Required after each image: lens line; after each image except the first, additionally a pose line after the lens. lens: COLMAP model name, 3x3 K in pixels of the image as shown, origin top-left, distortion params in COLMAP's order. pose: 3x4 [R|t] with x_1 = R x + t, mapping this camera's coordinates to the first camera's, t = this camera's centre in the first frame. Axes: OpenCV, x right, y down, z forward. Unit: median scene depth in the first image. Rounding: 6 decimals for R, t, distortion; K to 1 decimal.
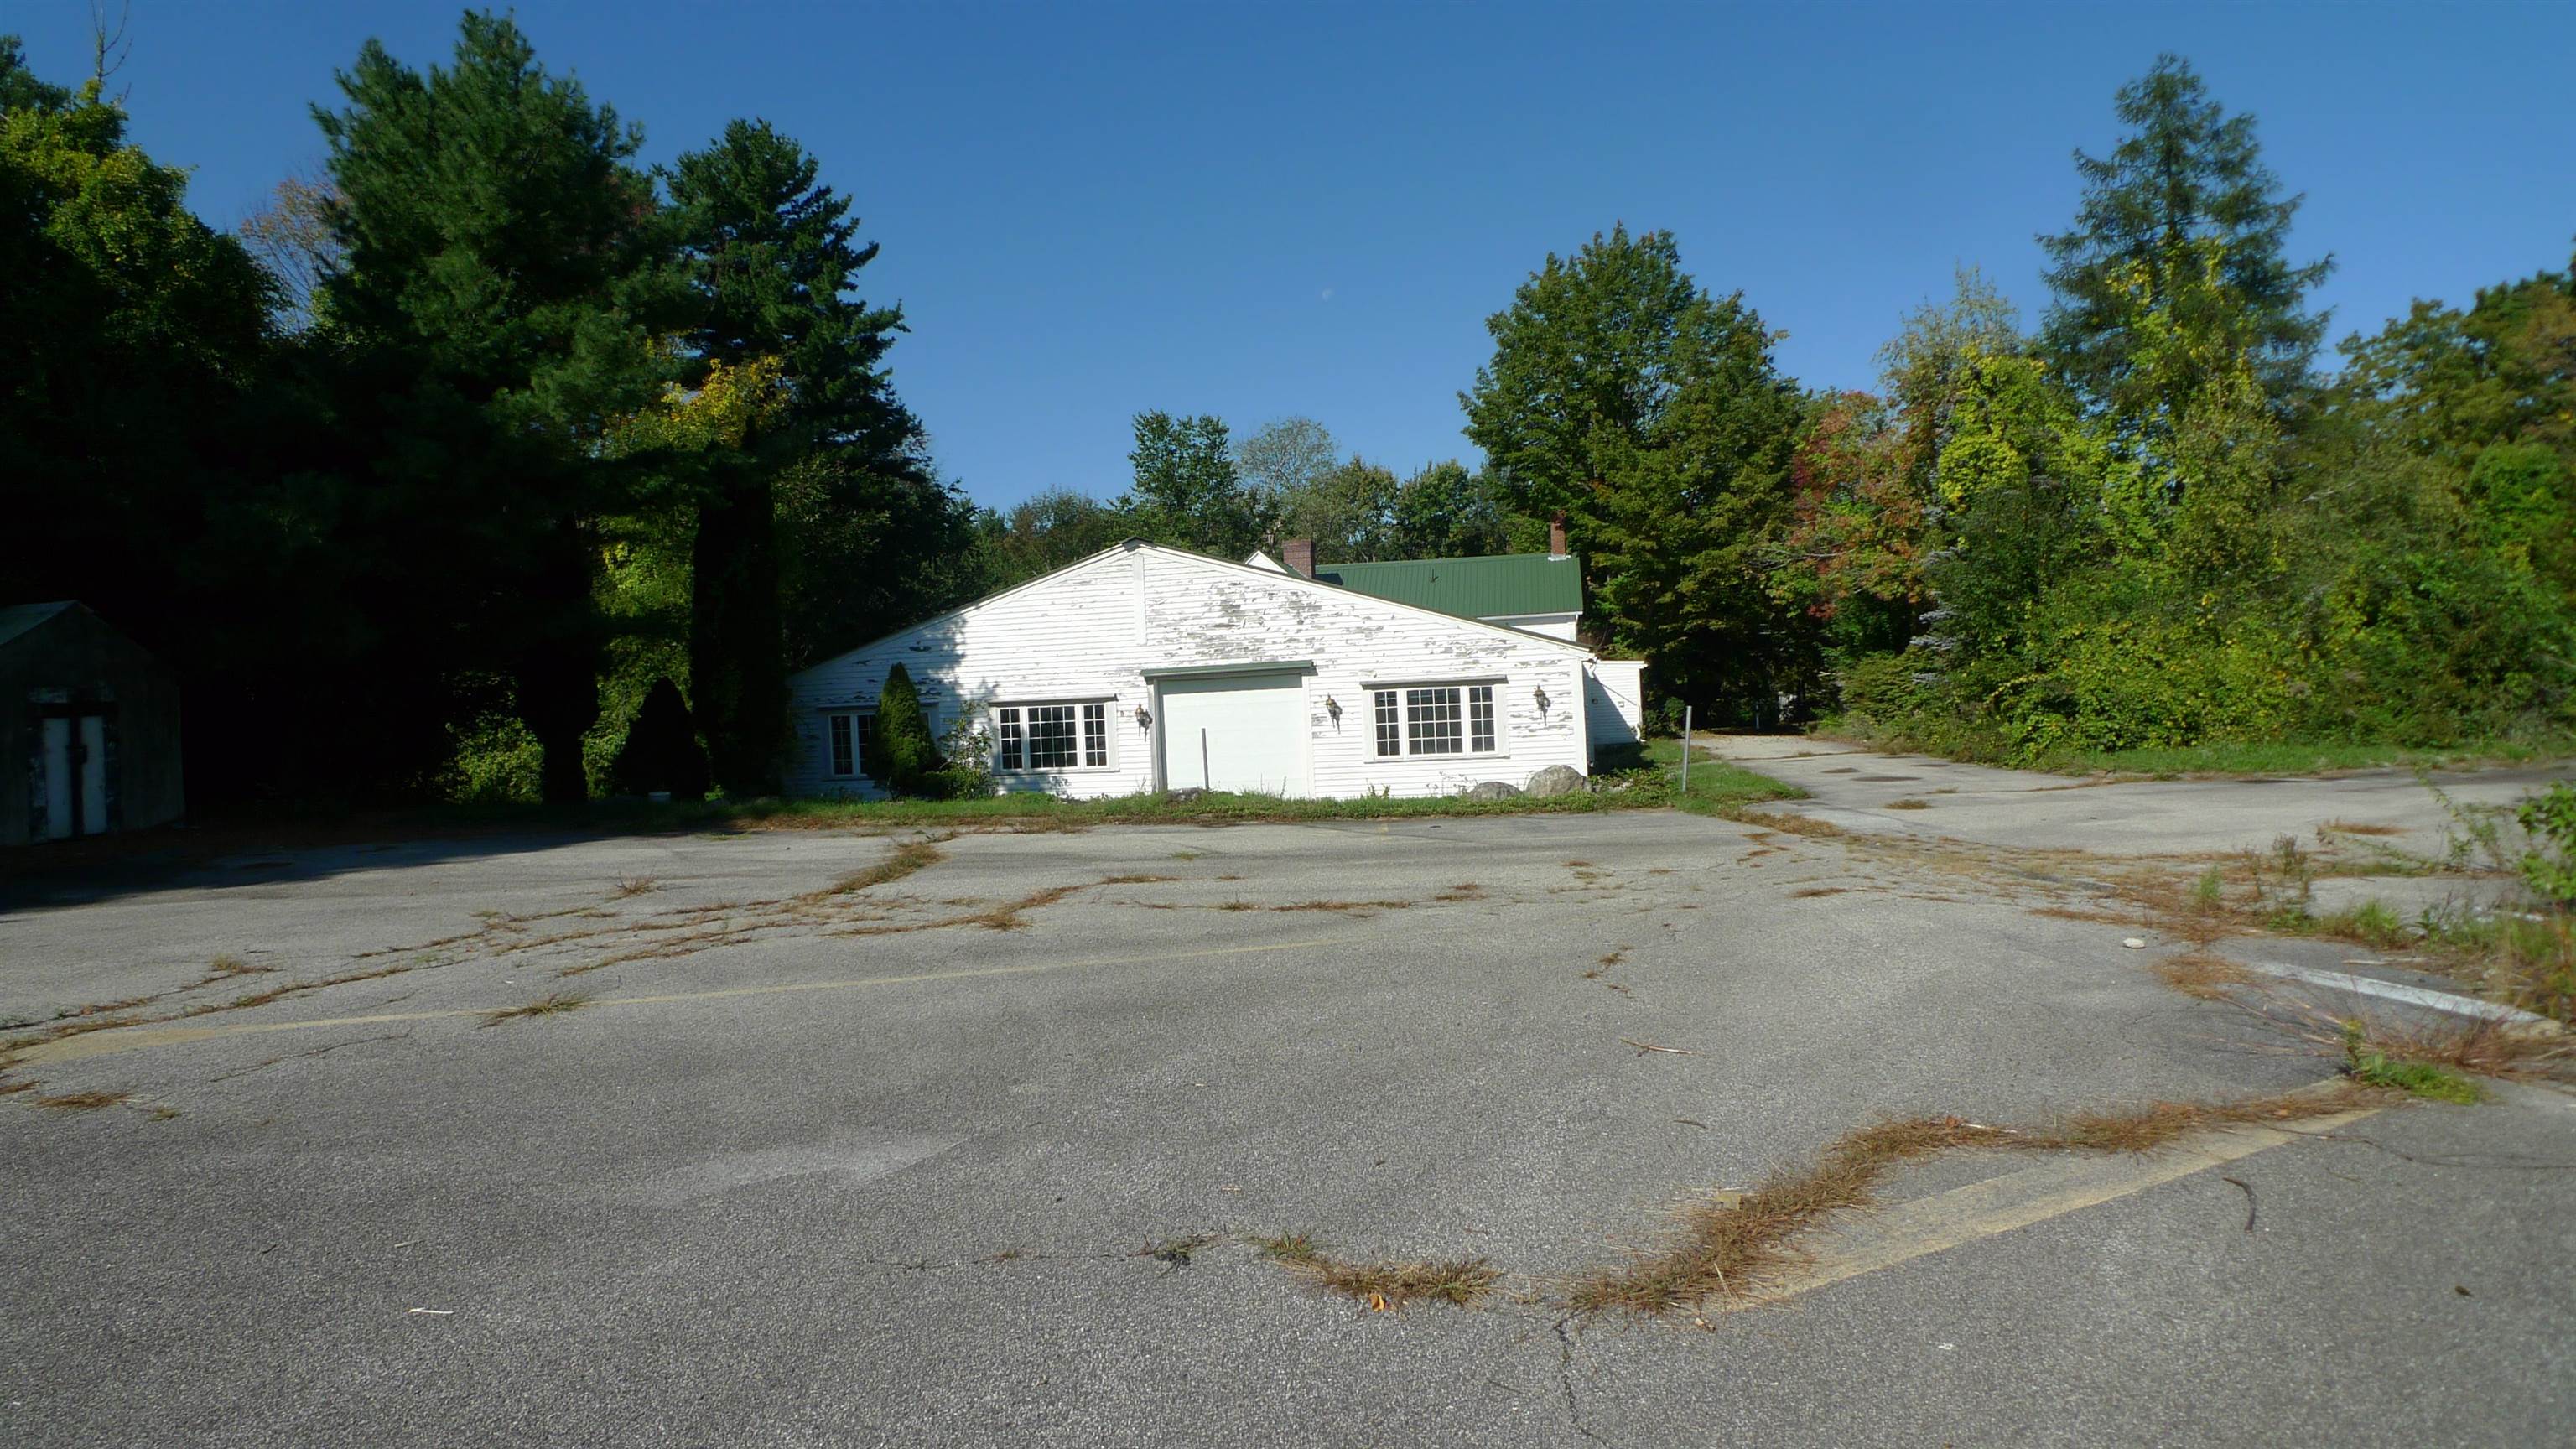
lens RADIAL K [[1308.6, 0, 1276.4], [0, 1308.6, 698.5], [0, 0, 1]] dist [-0.084597, 0.016056]
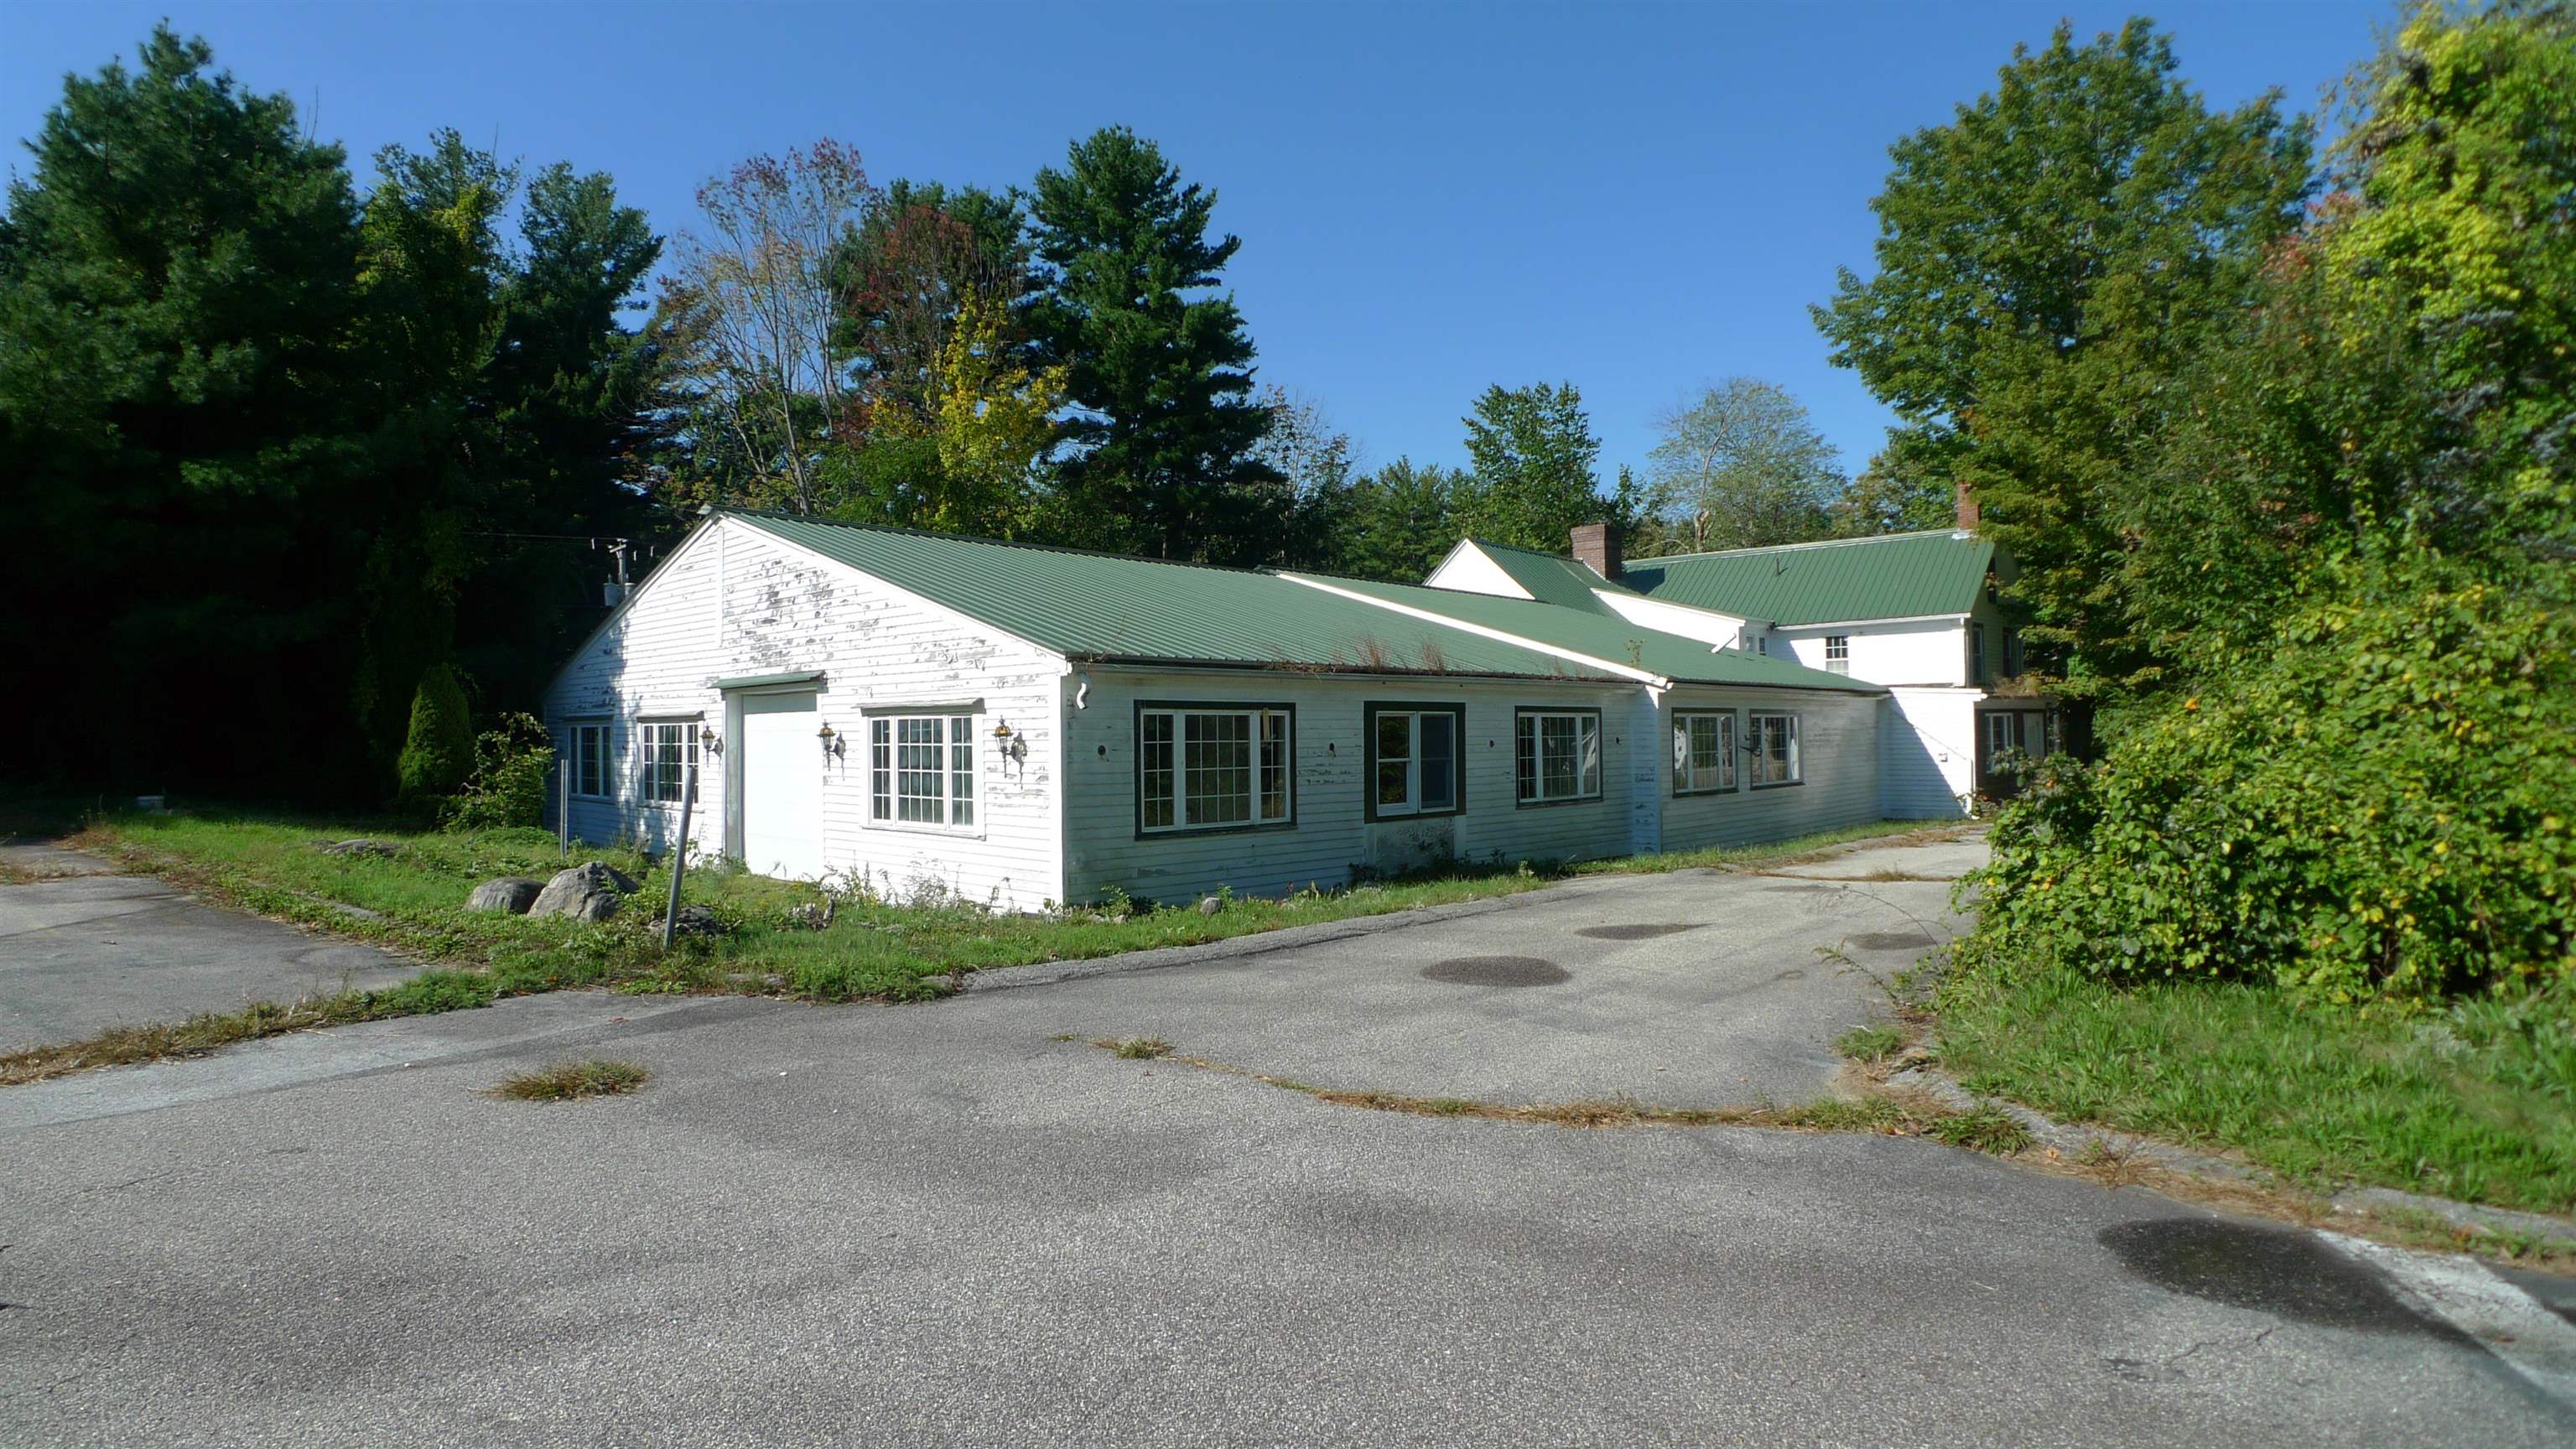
lens RADIAL K [[1308.6, 0, 1276.4], [0, 1308.6, 698.5], [0, 0, 1]] dist [-0.084597, 0.016056]
pose [[0.844111, 0.025034, -0.535584, 0.564785], [-0.034882, 0.999357, -0.008265, -0.016633], [0.535033, 0.025659, 0.844442, 0.535643]]
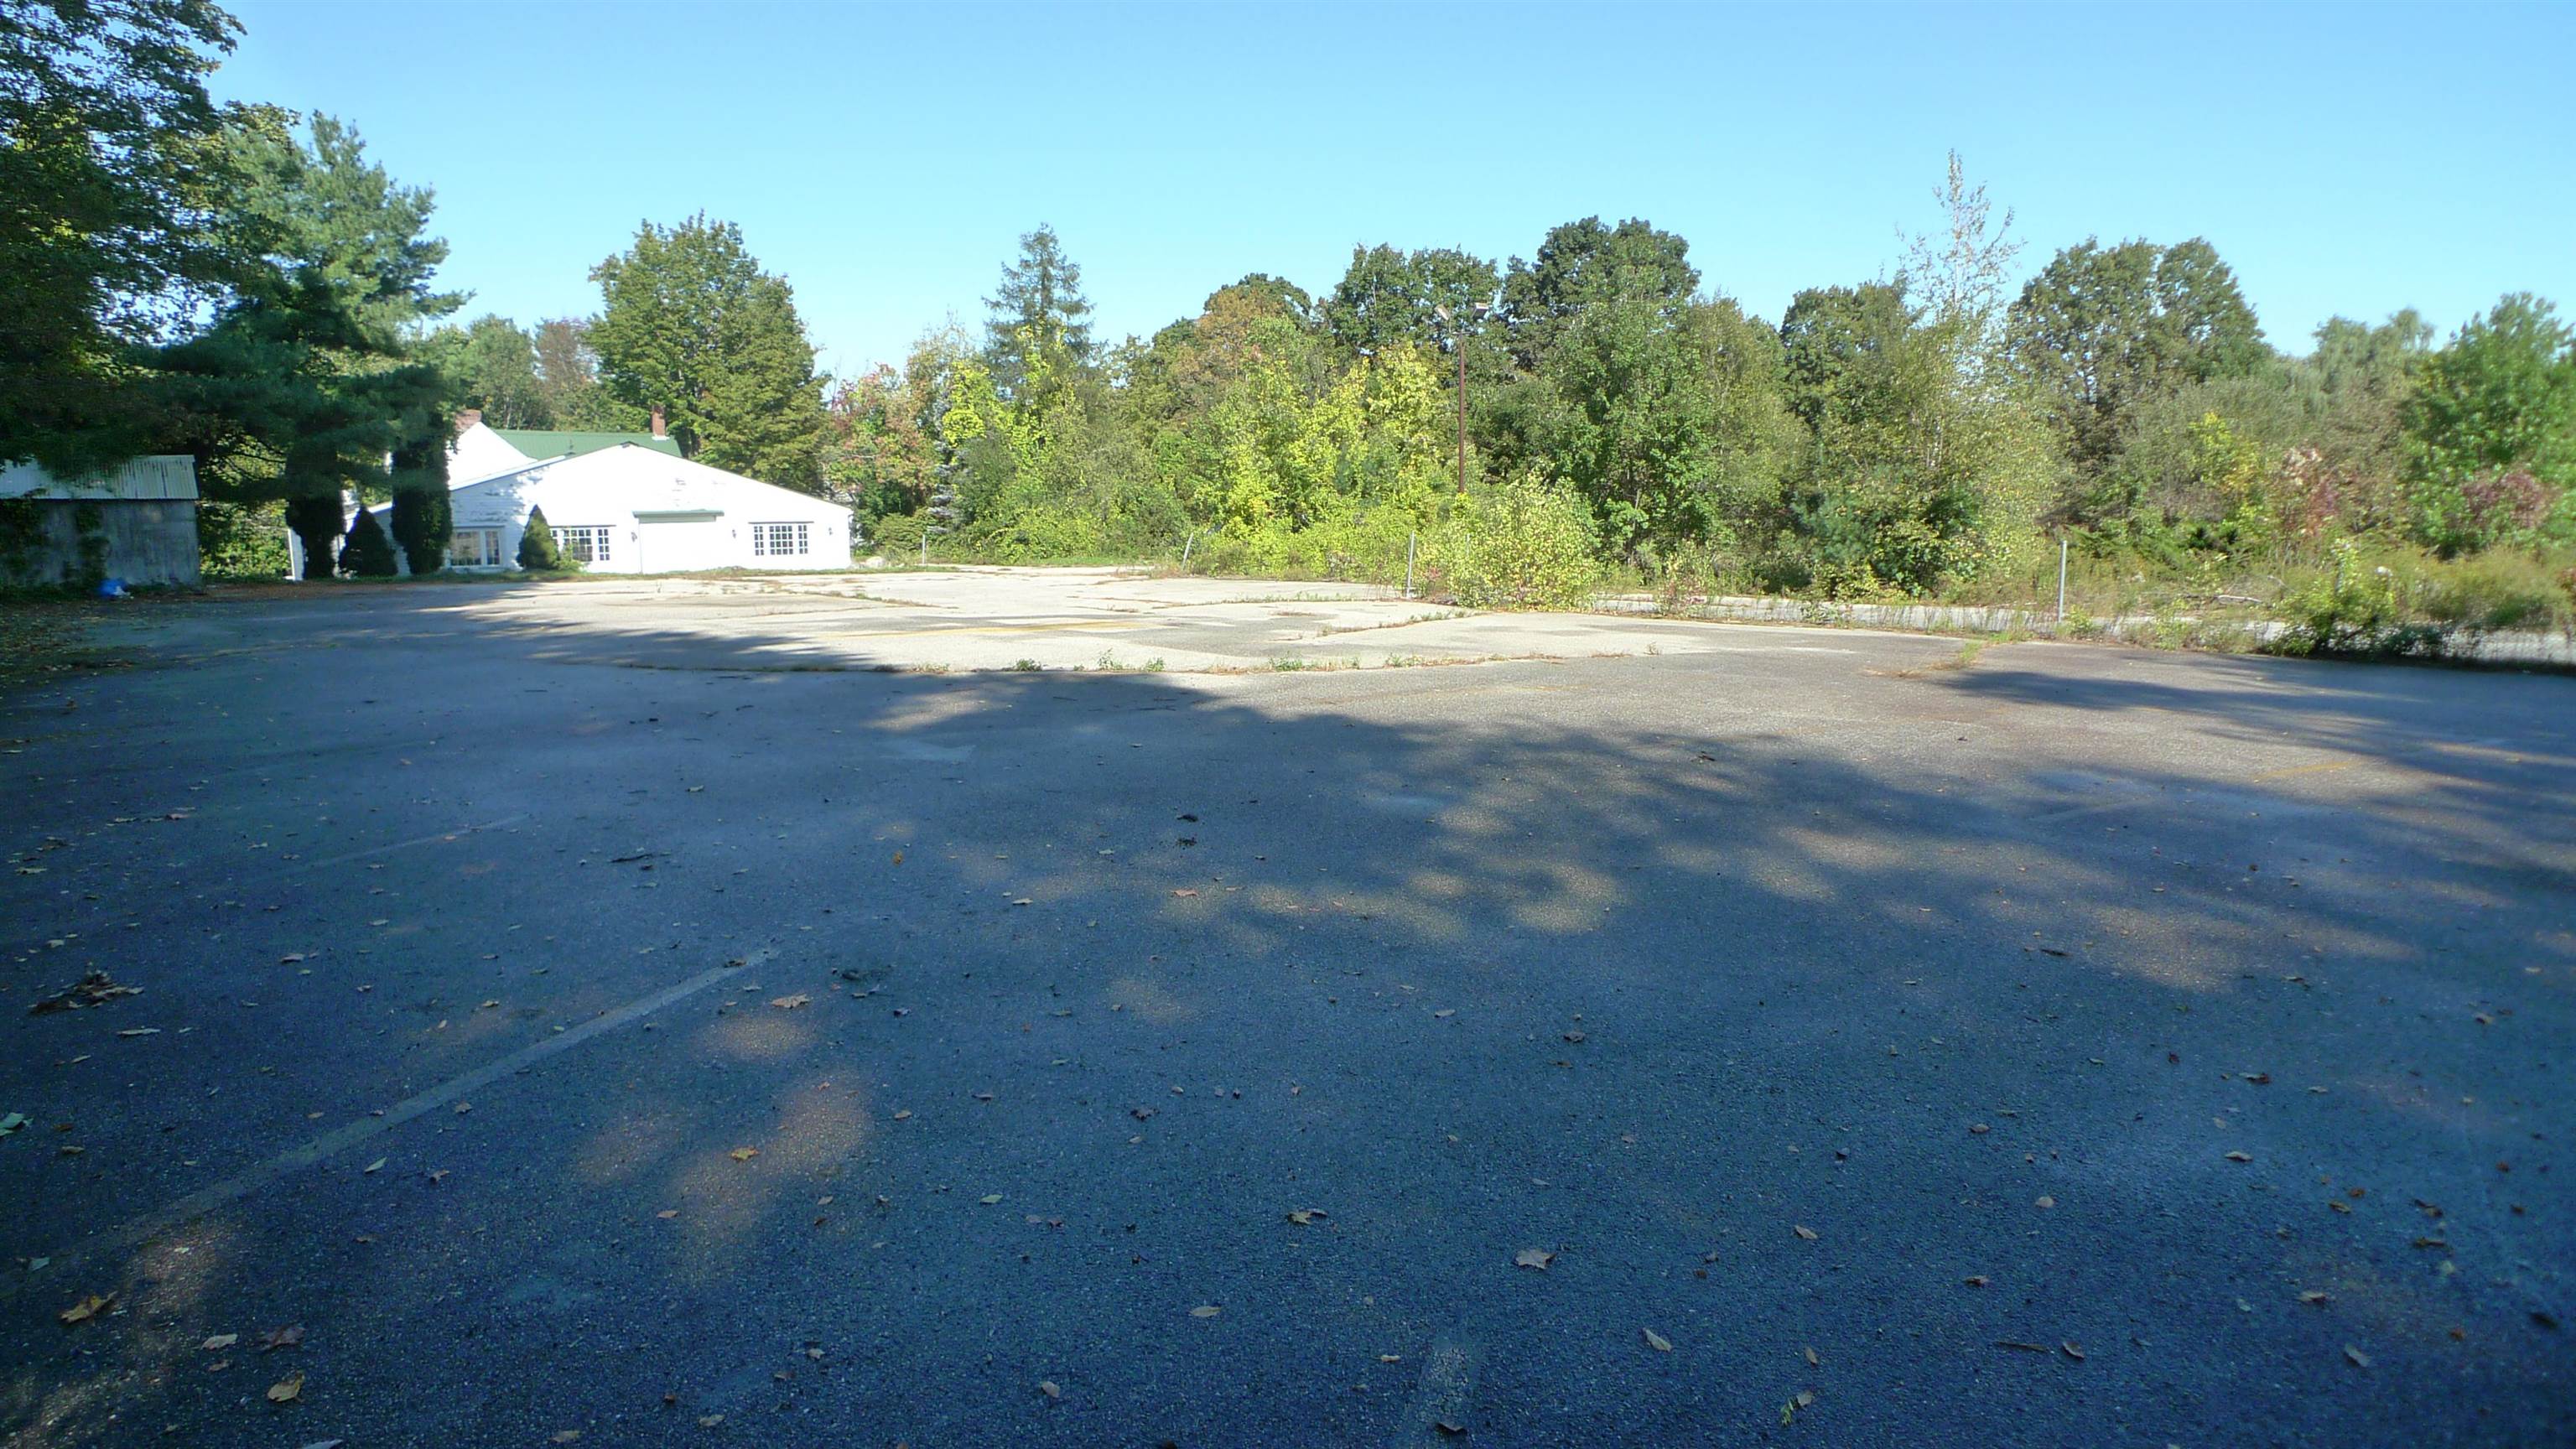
lens RADIAL K [[1308.6, 0, 1276.4], [0, 1308.6, 698.5], [0, 0, 1]] dist [-0.084597, 0.016056]
pose [[0.636892, -0.062561, 0.768410, -0.943840], [-0.023721, 0.994640, 0.100641, 0.040461], [-0.770588, -0.082325, 0.631995, -0.918708]]
